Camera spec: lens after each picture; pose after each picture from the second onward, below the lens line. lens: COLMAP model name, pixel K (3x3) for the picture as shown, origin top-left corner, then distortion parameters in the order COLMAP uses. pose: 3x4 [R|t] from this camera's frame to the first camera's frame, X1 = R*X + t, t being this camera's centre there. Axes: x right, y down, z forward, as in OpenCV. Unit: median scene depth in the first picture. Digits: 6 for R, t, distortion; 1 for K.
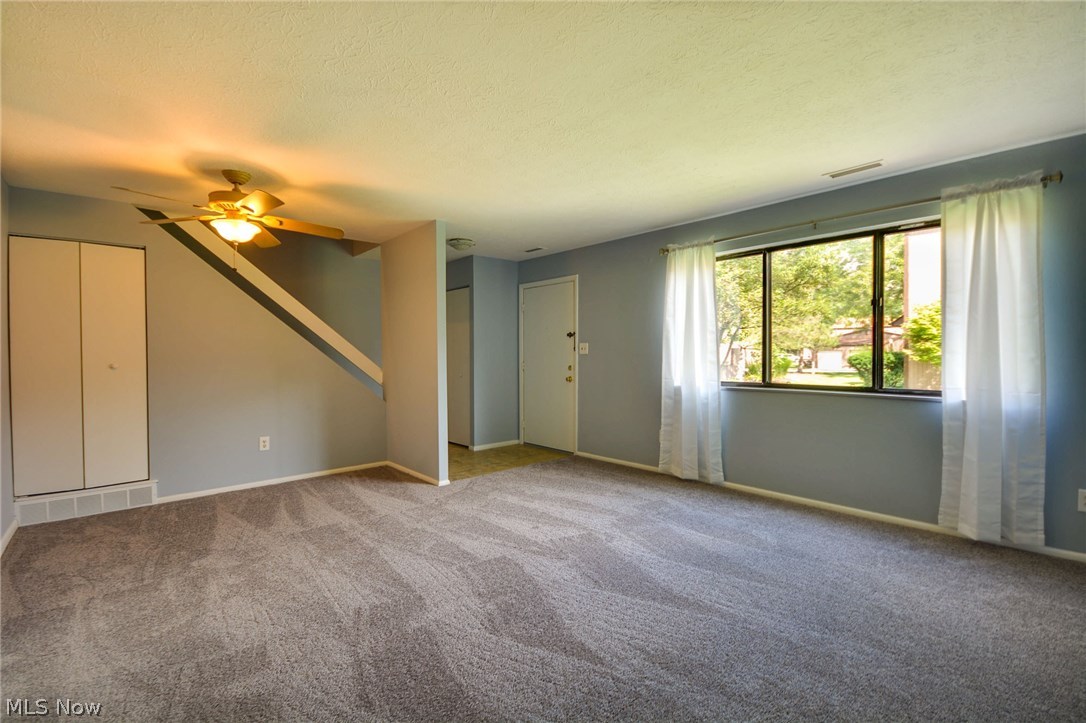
lens RADIAL K [[472.1, 0, 540.4], [0, 472.1, 360.6], [0, 0, 1]] dist [0.010688, -0.016352]
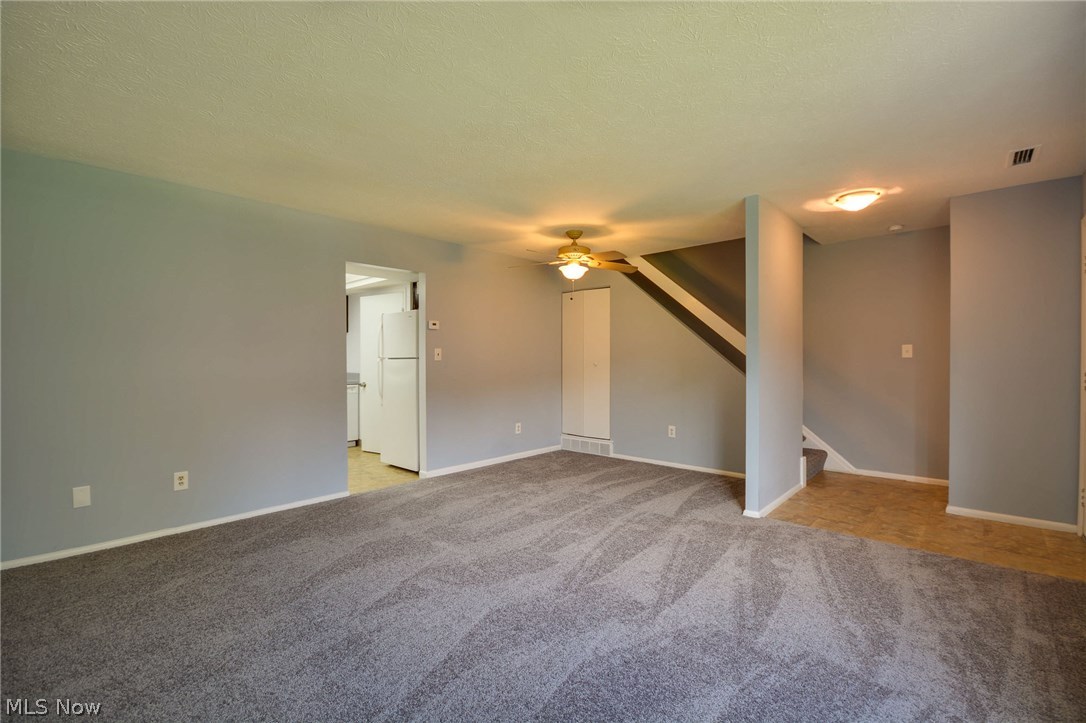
lens RADIAL K [[472.1, 0, 540.4], [0, 472.1, 360.6], [0, 0, 1]] dist [0.010688, -0.016352]
pose [[0.108069, 0.009090, -0.994102, 0.711372], [-0.015088, 0.999858, 0.007502, -0.008929], [0.994029, 0.014188, 0.108191, 0.684230]]
